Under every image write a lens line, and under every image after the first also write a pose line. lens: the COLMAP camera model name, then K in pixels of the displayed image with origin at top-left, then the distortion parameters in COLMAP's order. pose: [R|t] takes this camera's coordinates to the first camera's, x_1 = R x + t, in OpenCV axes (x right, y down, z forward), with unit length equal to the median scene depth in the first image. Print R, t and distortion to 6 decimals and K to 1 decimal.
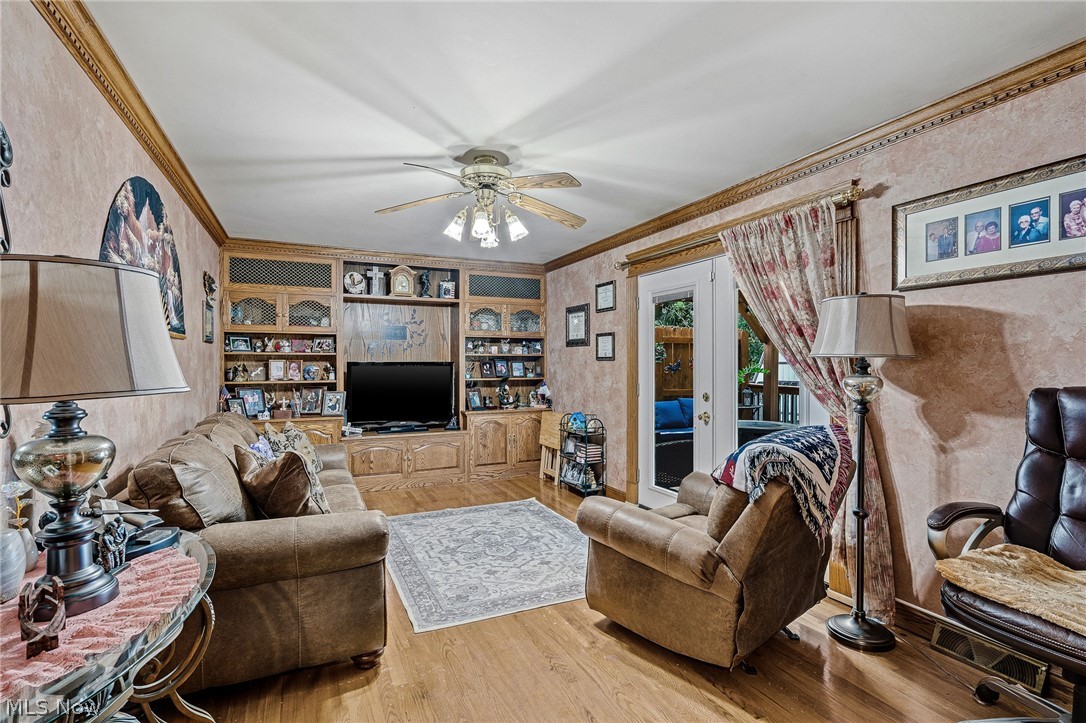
lens RADIAL K [[498.7, 0, 544.1], [0, 498.7, 363.2], [0, 0, 1]] dist [-0.005540, 0.000138]
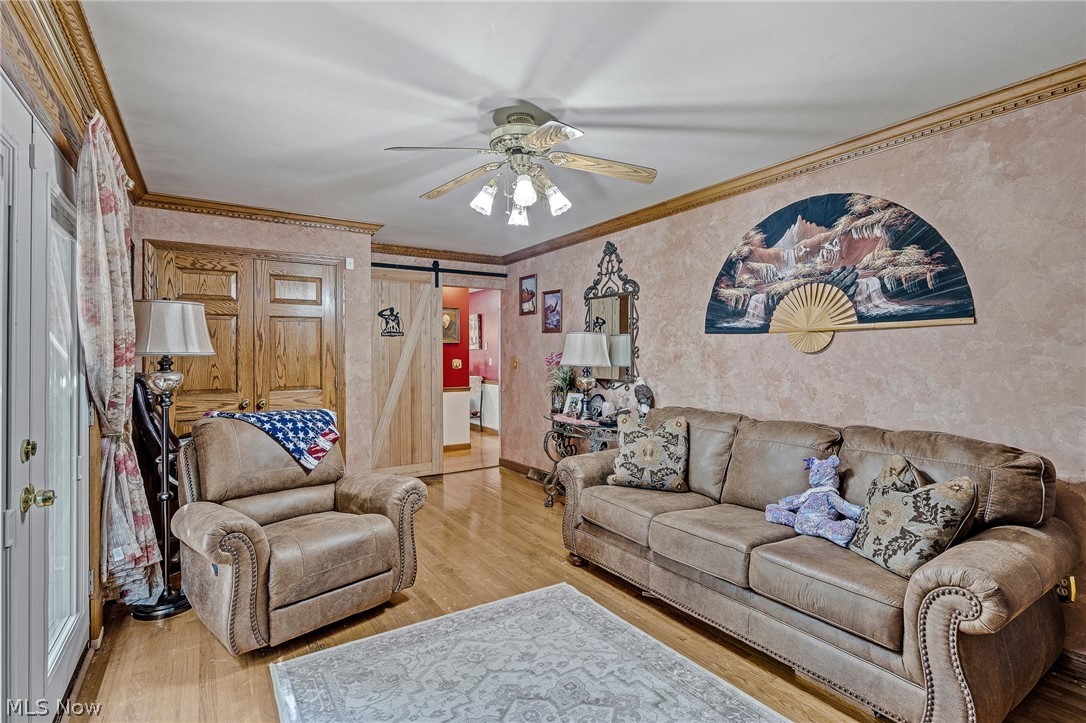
lens RADIAL K [[498.7, 0, 543.3], [0, 498.7, 359.1], [0, 0, 1]] dist [-0.005540, 0.000138]
pose [[-0.989406, 0.004315, -0.145111, -0.029915], [0.003921, 0.999988, 0.003002, -0.003755], [0.145123, 0.002401, -0.989411, 1.783300]]
